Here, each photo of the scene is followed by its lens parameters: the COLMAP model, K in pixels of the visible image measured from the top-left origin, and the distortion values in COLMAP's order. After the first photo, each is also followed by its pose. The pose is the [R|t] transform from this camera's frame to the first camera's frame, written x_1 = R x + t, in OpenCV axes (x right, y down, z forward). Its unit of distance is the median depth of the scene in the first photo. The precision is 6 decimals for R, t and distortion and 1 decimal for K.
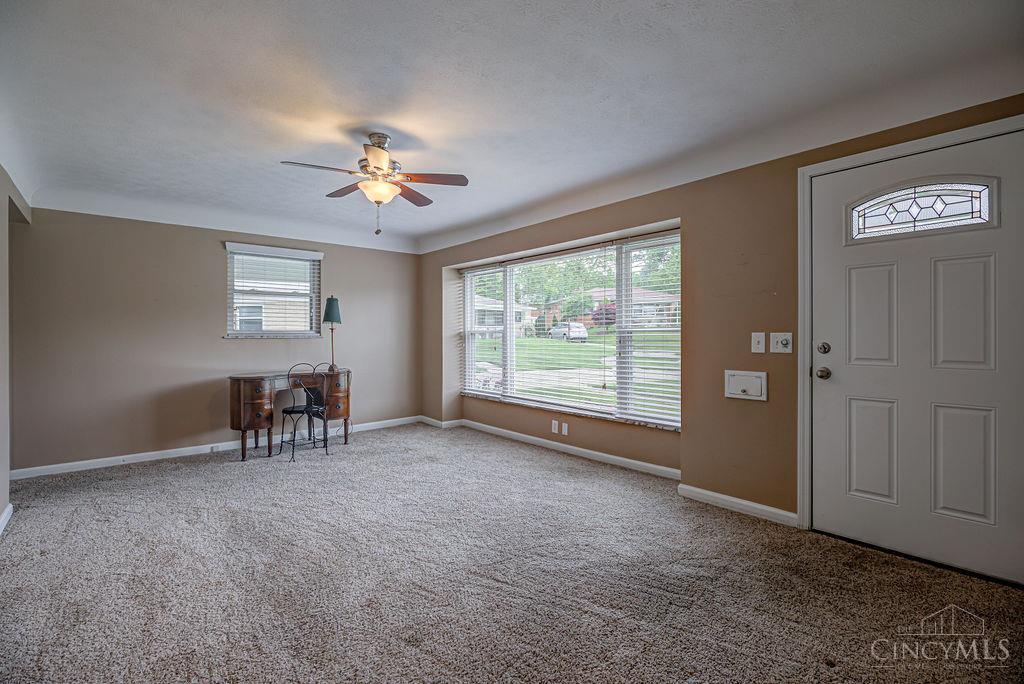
lens RADIAL K [[473.3, 0, 511.5], [0, 473.3, 339.1], [0, 0, 1]] dist [-0.006807, -0.000475]
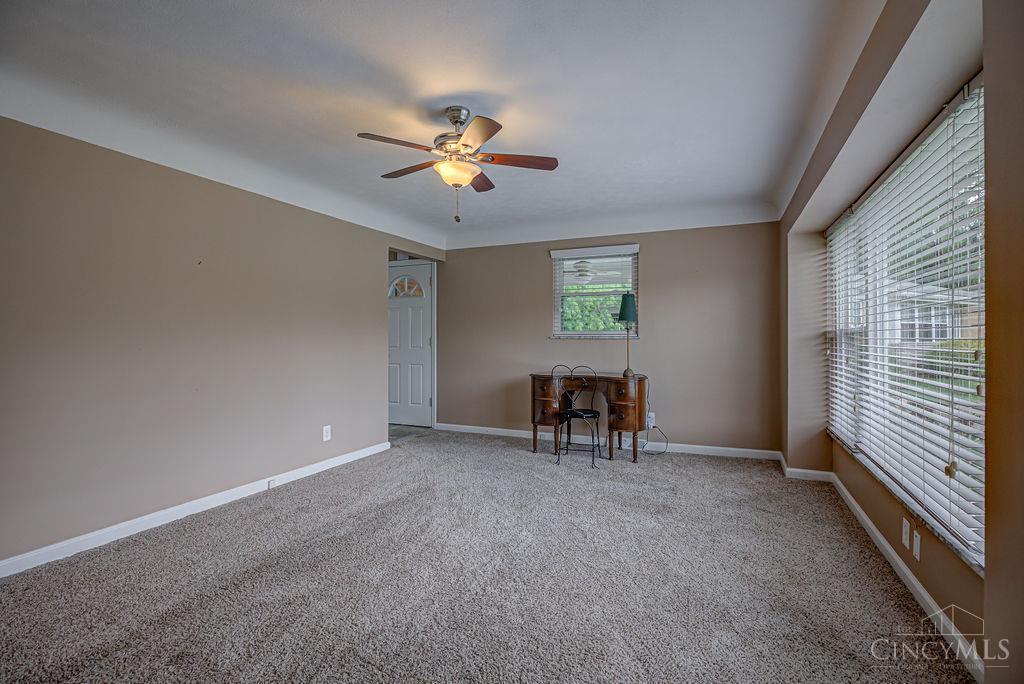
lens RADIAL K [[473.3, 0, 517.9], [0, 473.3, 333.9], [0, 0, 1]] dist [-0.006807, -0.000475]
pose [[0.423794, -0.000386, -0.905759, 0.414161], [-0.009054, 0.999948, -0.004663, -0.007021], [0.905714, 0.010177, 0.423768, 0.532967]]
